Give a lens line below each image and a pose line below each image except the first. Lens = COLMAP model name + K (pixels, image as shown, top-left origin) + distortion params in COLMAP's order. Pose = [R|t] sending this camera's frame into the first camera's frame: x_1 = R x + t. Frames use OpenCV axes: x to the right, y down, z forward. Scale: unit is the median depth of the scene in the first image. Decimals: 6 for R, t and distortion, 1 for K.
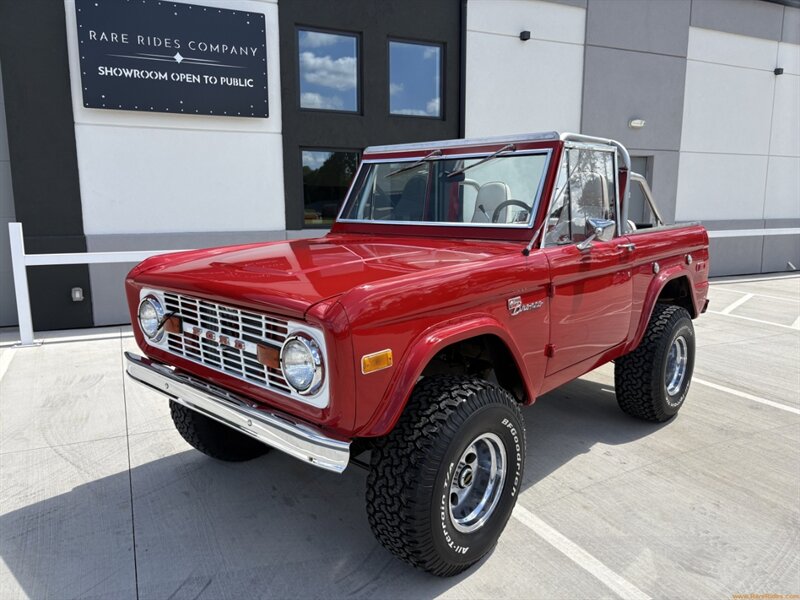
lens RADIAL K [[637.5, 0, 402.8], [0, 637.5, 299.1], [0, 0, 1]] dist [0.051476, -0.040688]
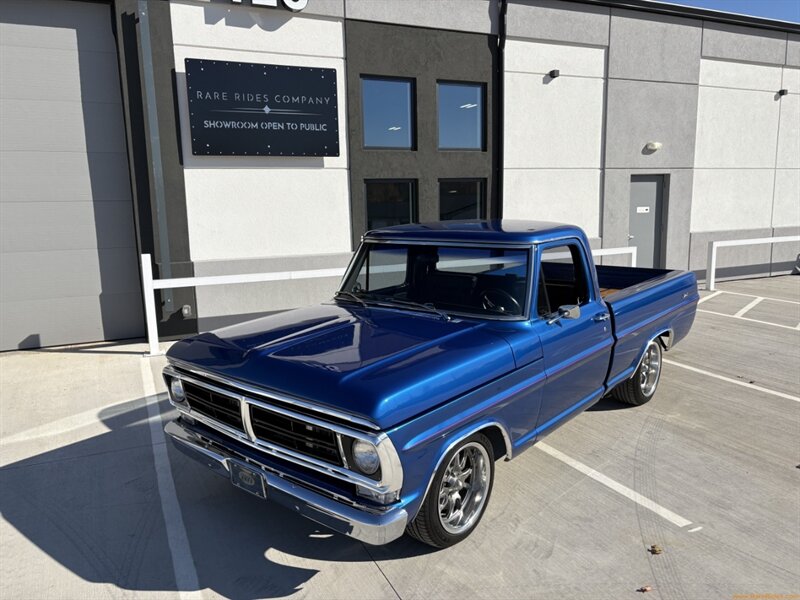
lens RADIAL K [[637.5, 0, 400.7], [0, 637.5, 299.0], [0, 0, 1]] dist [0.051476, -0.040688]
pose [[0.999711, -0.017098, -0.016921, -0.084862], [0.017102, 0.999854, 0.000068, -0.021614], [0.016918, -0.000357, 0.999857, -0.167440]]
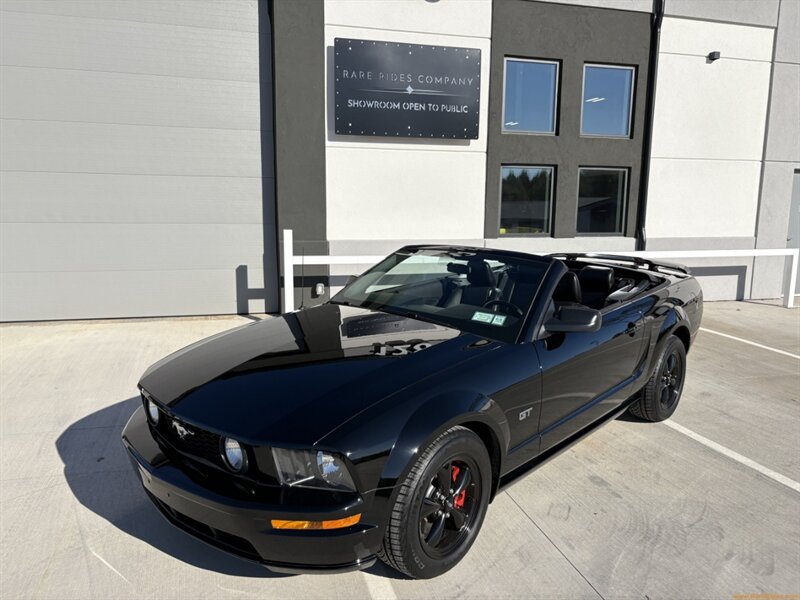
lens RADIAL K [[637.5, 0, 397.3], [0, 637.5, 295.2], [0, 0, 1]] dist [0.051476, -0.040688]
pose [[0.984933, 0.037734, -0.168771, -0.153795], [-0.039335, 0.999207, -0.006154, 0.005083], [0.168405, 0.012699, 0.985636, -0.137881]]
